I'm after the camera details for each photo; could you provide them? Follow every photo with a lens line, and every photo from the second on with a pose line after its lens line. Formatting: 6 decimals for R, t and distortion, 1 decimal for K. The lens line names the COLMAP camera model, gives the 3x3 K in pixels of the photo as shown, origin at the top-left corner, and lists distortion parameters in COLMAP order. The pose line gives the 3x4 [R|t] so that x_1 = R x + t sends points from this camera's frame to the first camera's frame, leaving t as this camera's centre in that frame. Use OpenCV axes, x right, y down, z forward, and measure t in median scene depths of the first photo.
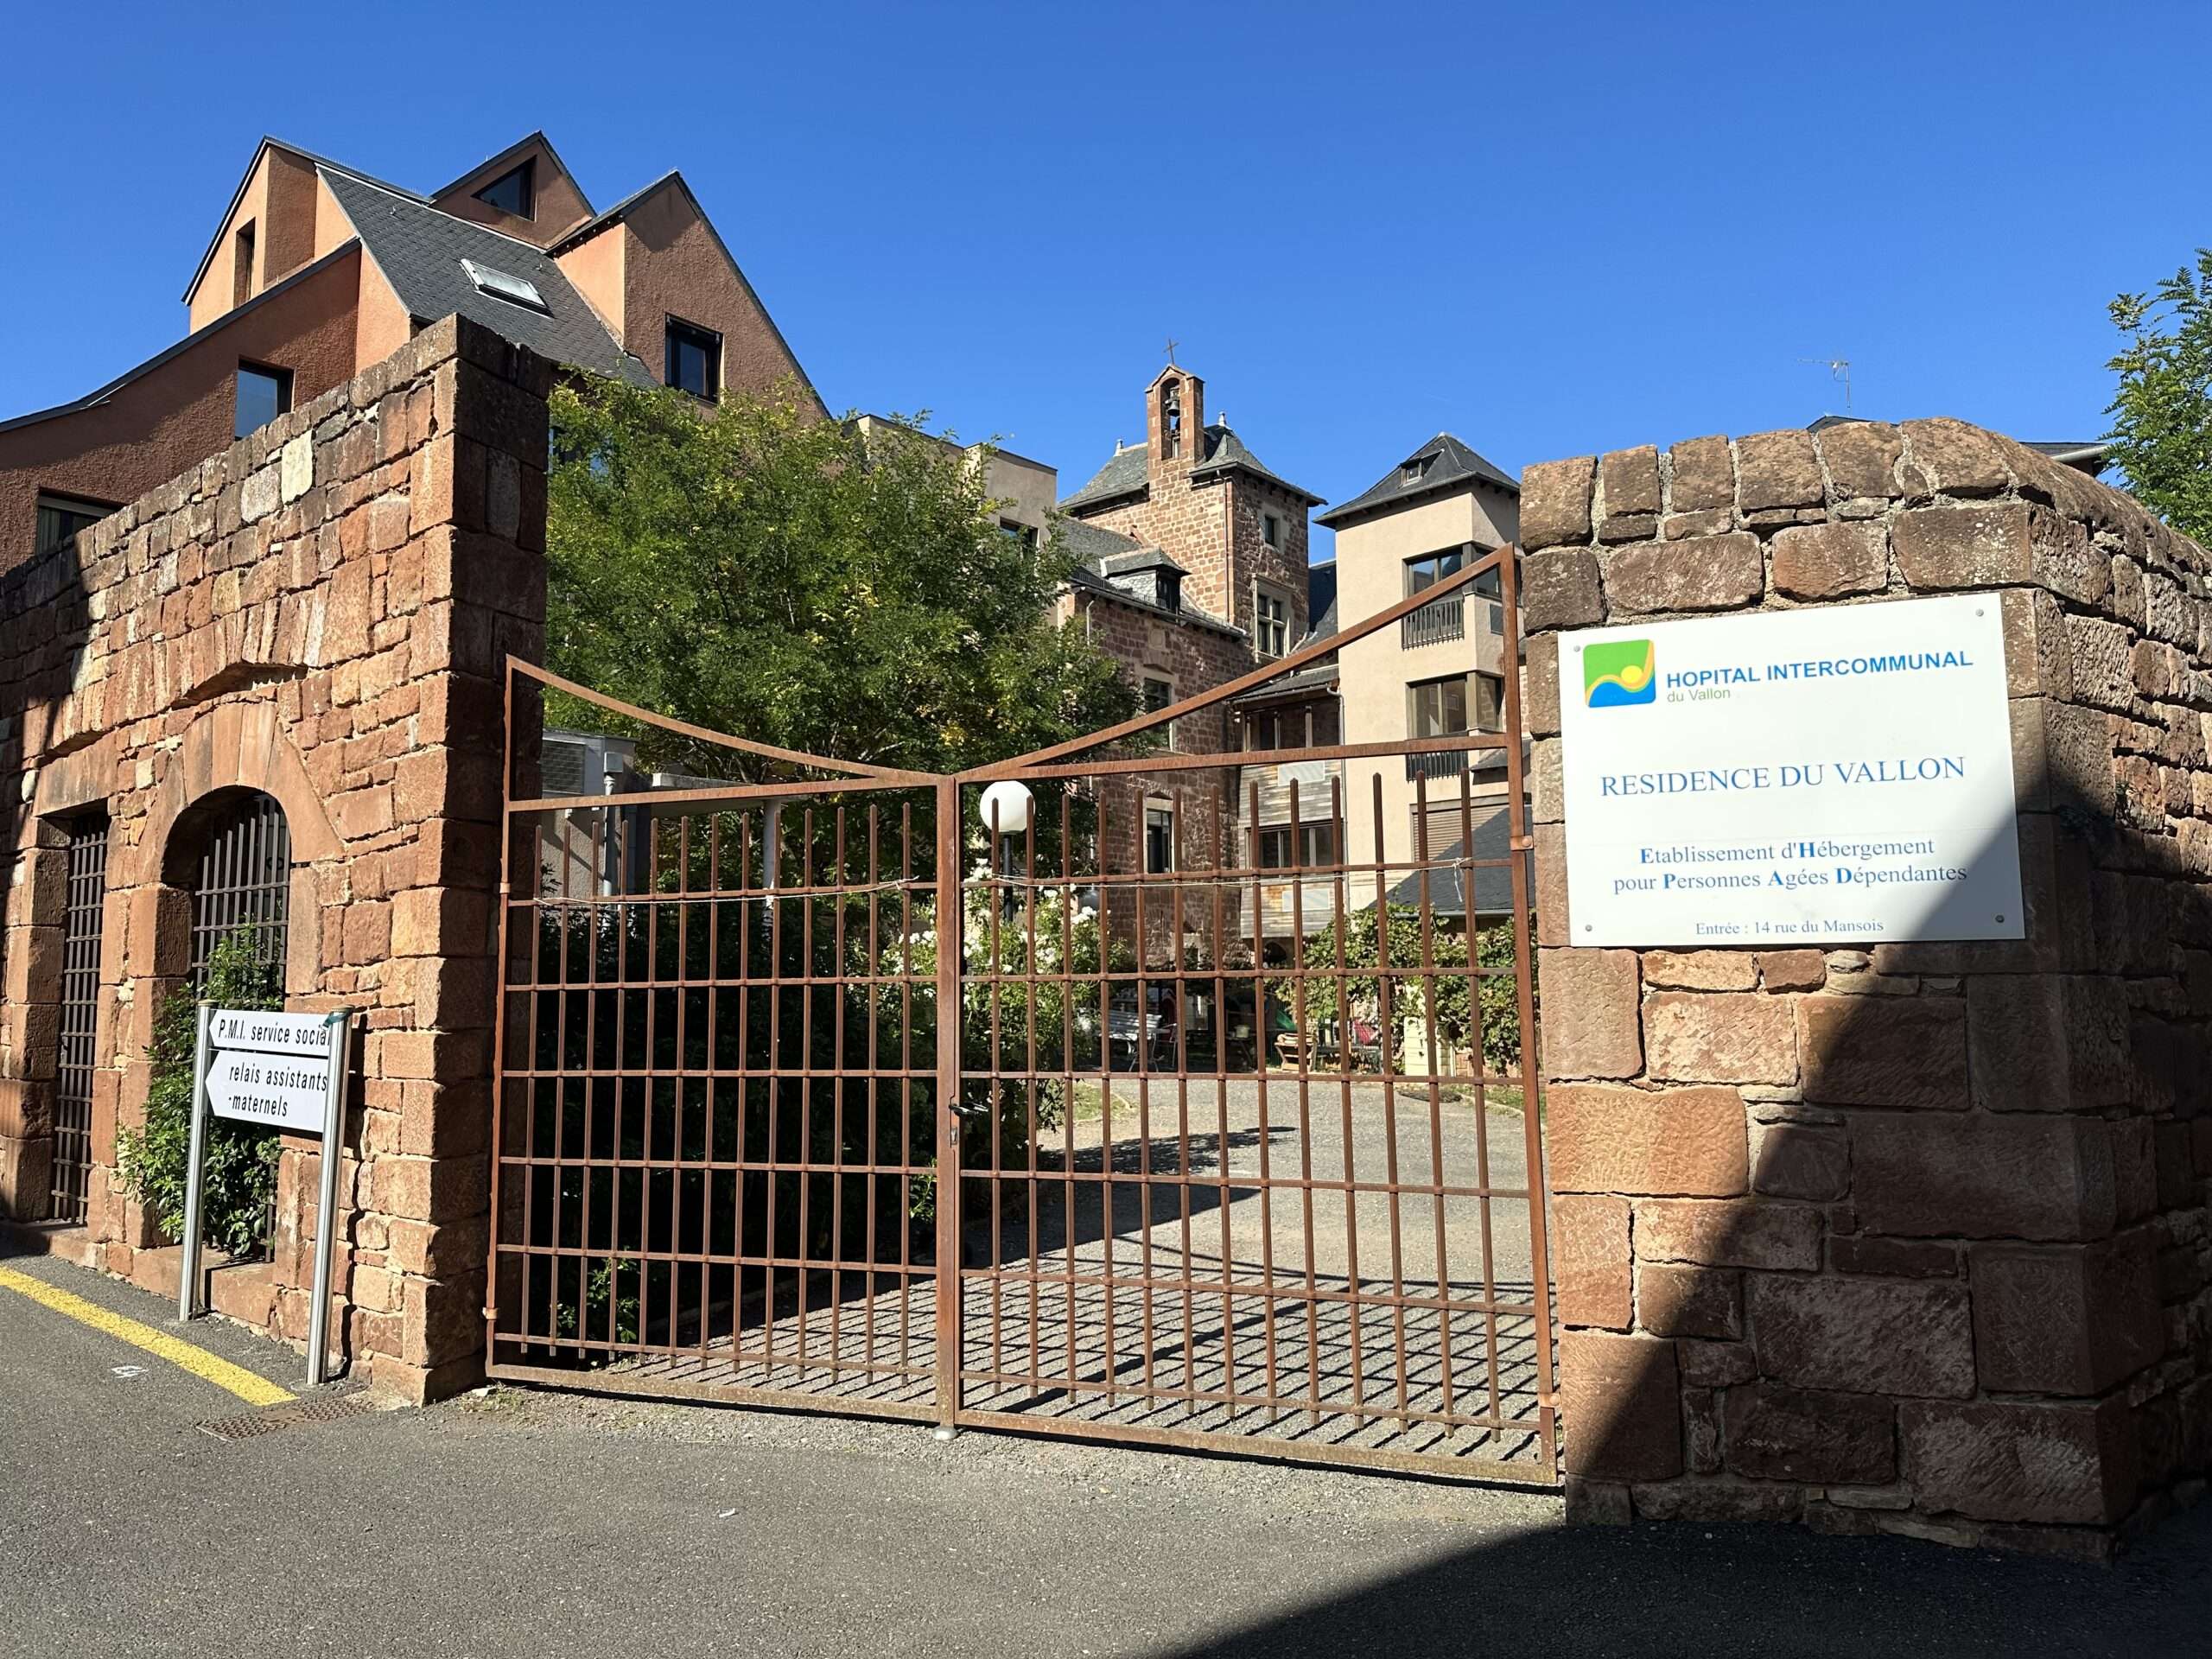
lens RADIAL K [[1568.6, 0, 1105.3], [0, 1568.6, 827.4], [0, 0, 1]] dist [0.000985, -0.003857]
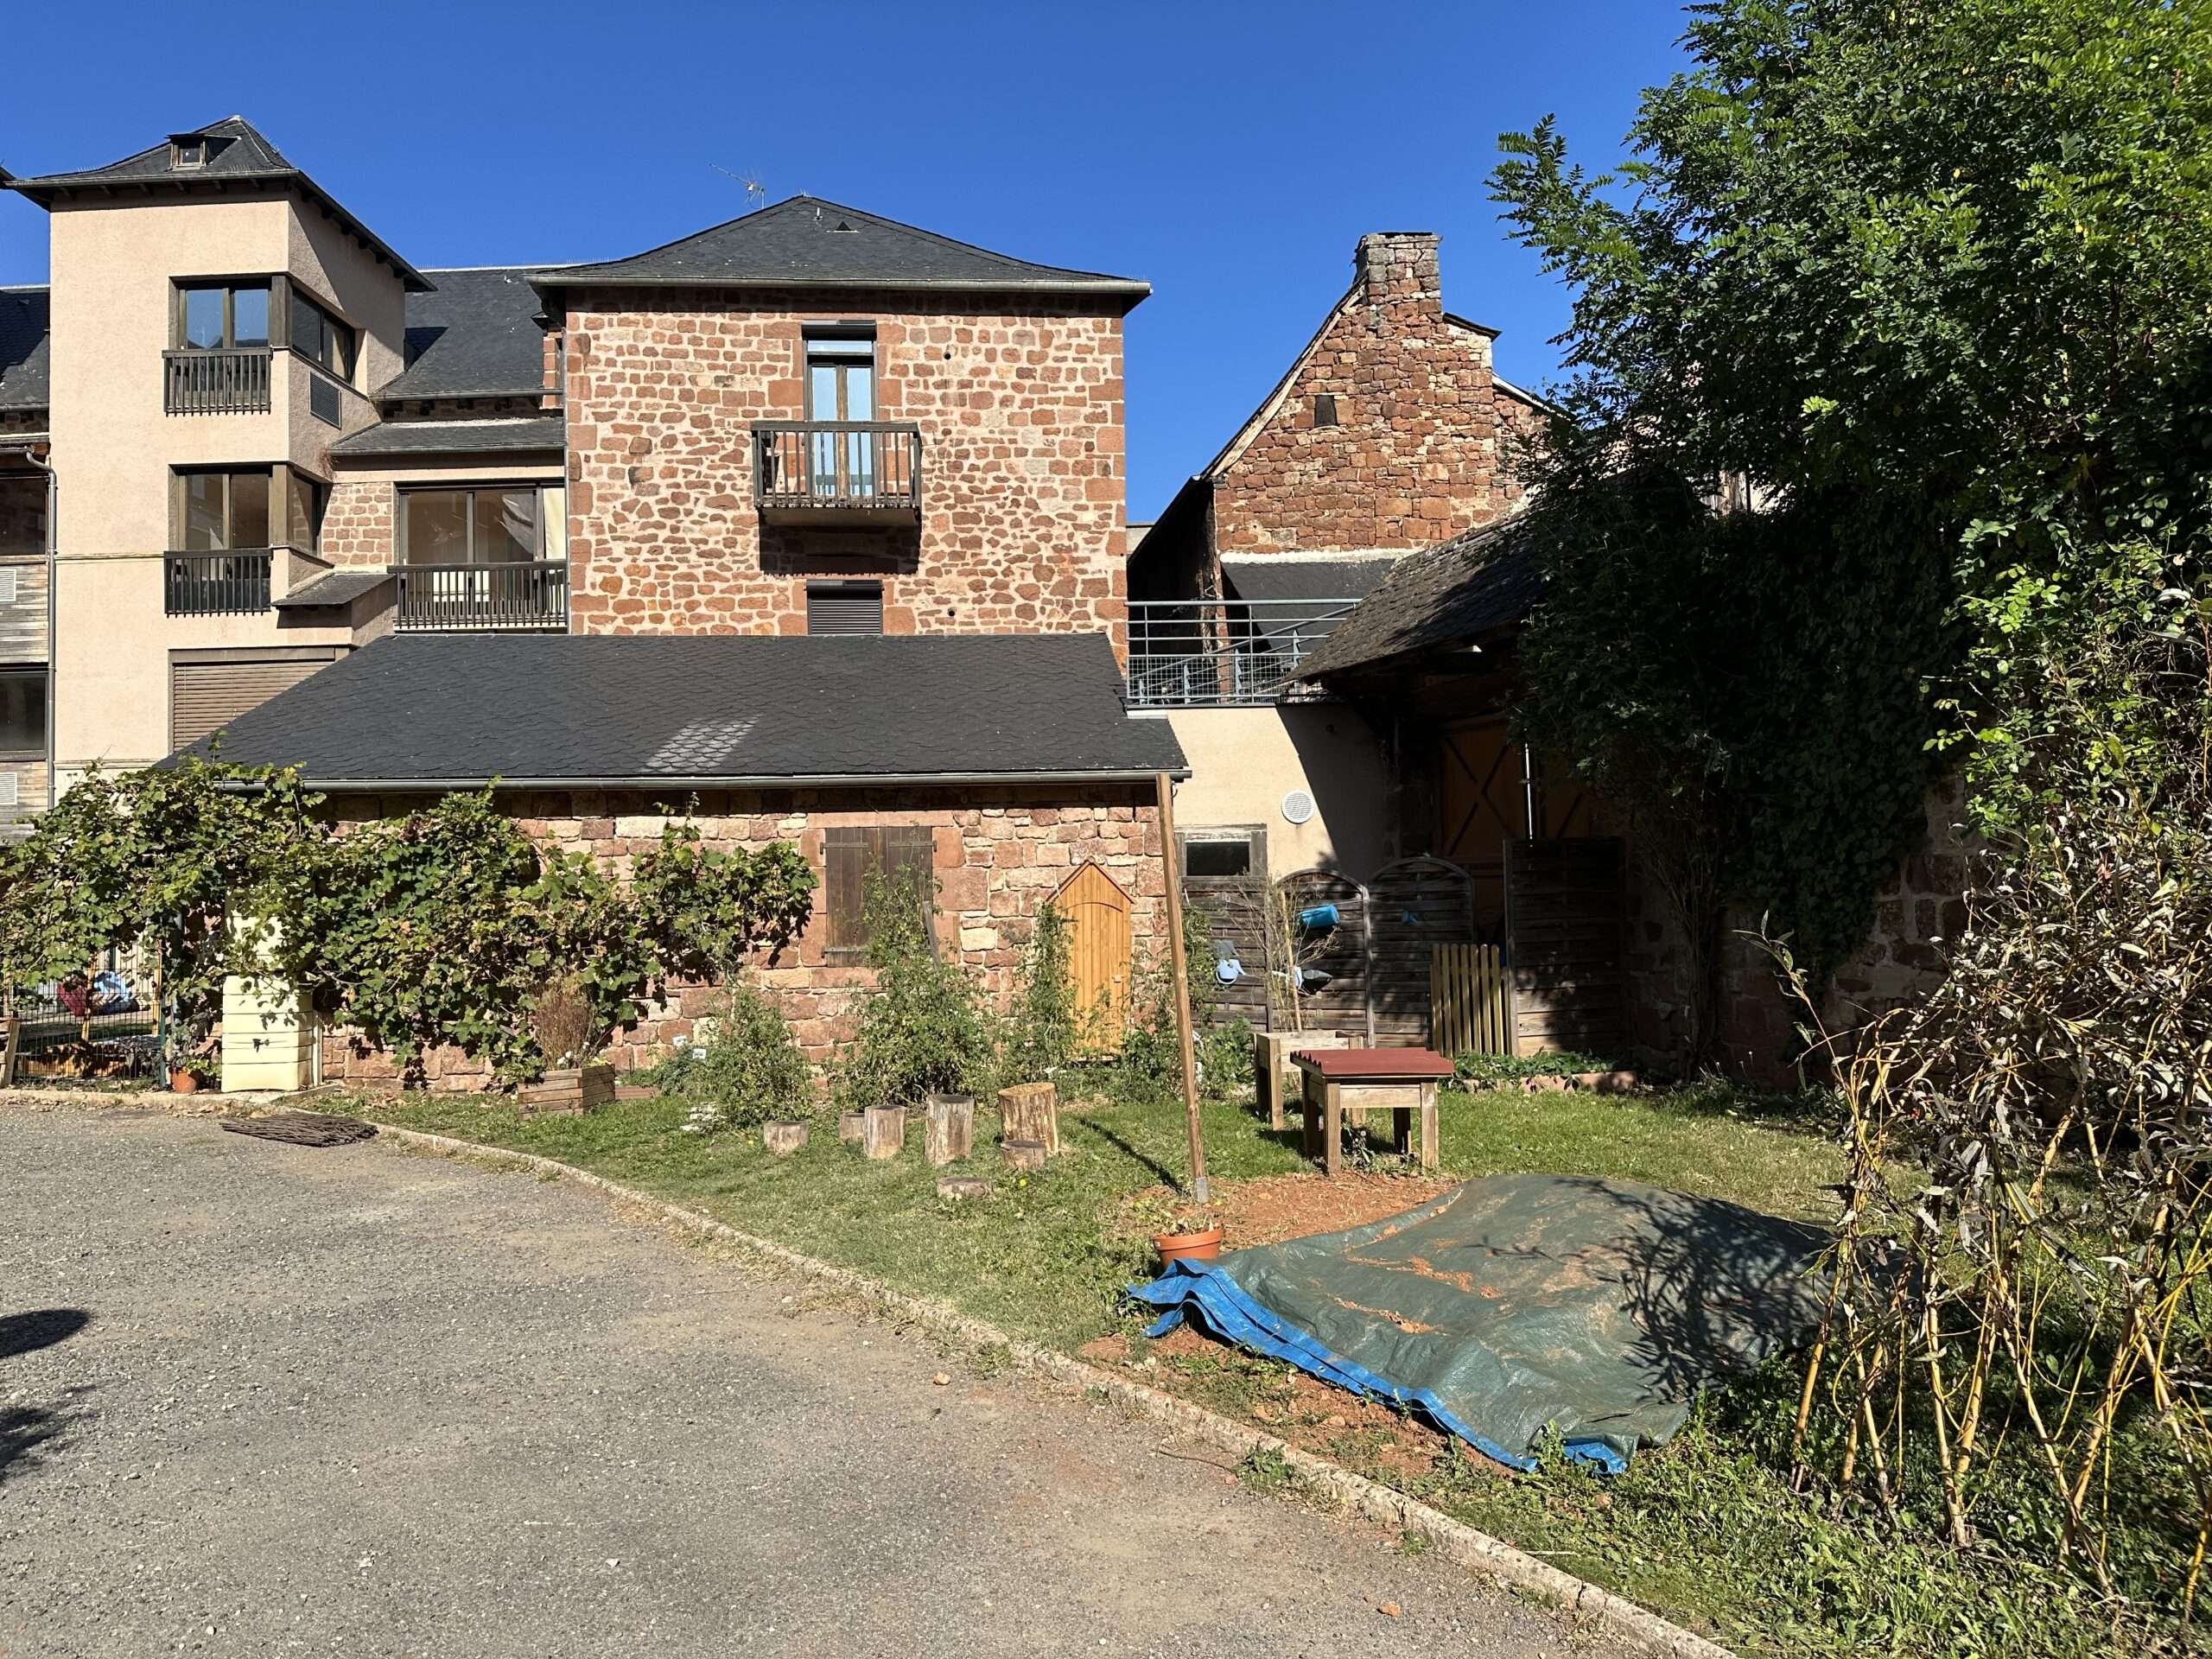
lens RADIAL K [[1568.6, 0, 1099.1], [0, 1568.6, 835.1], [0, 0, 1]] dist [0.000985, -0.003857]
pose [[0.722726, 0.018455, 0.690888, 0.021335], [-0.050811, 0.998357, 0.026484, 0.026400], [-0.689265, -0.054246, 0.722476, 0.248341]]
